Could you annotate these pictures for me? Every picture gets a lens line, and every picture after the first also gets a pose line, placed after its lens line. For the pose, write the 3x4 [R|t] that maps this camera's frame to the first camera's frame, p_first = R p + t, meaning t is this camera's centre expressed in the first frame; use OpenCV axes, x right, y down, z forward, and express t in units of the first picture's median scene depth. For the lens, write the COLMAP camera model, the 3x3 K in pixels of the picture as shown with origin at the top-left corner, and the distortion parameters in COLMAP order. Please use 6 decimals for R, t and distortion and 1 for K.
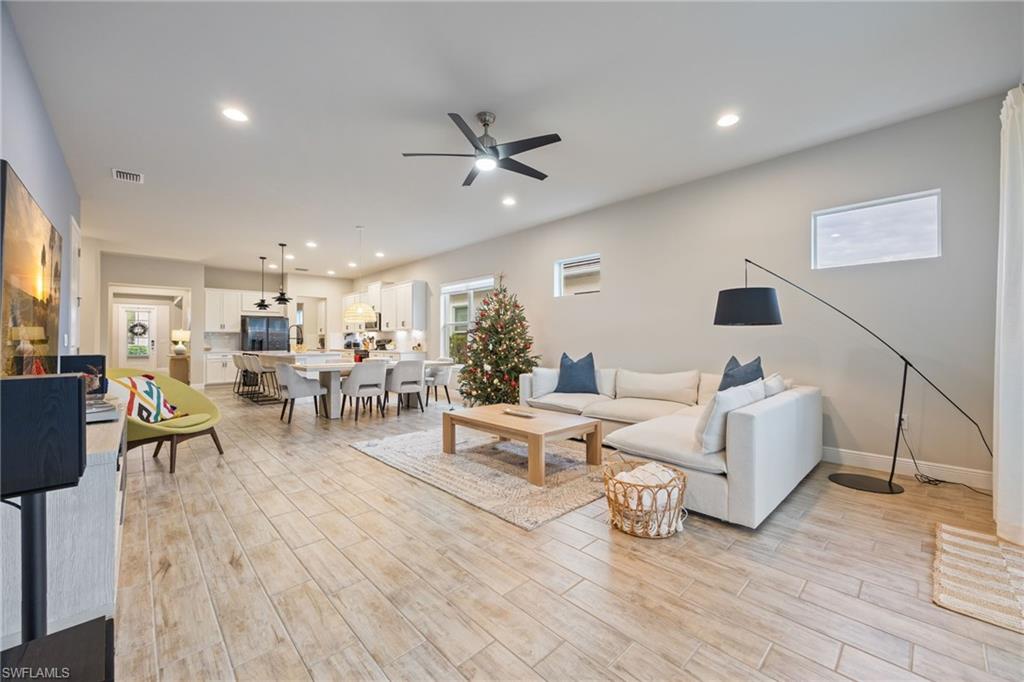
lens RADIAL K [[403.0, 0, 529.0], [0, 403.0, 338.0], [0, 0, 1]] dist [-0.000158, 0.000089]
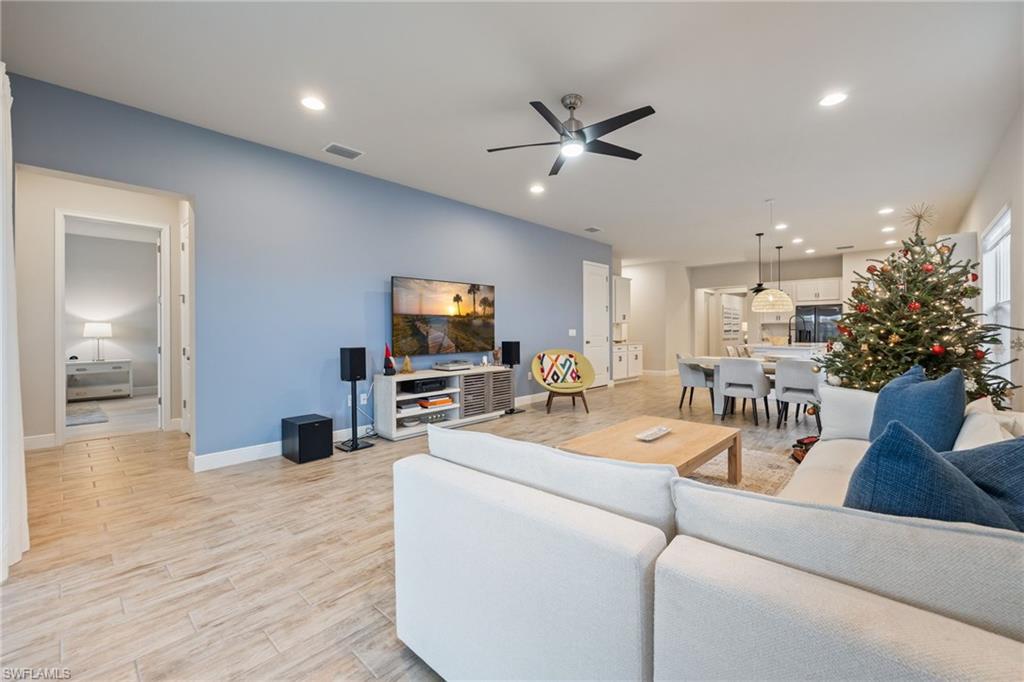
lens RADIAL K [[425.6, 0, 517.8], [0, 425.6, 332.0], [0, 0, 1]] dist [0.013162, -0.000139]
pose [[0.059149, 0.005744, -0.998233, 0.777157], [0.009757, 0.999932, 0.006331, -0.013574], [0.998201, -0.010114, 0.059089, 0.698004]]
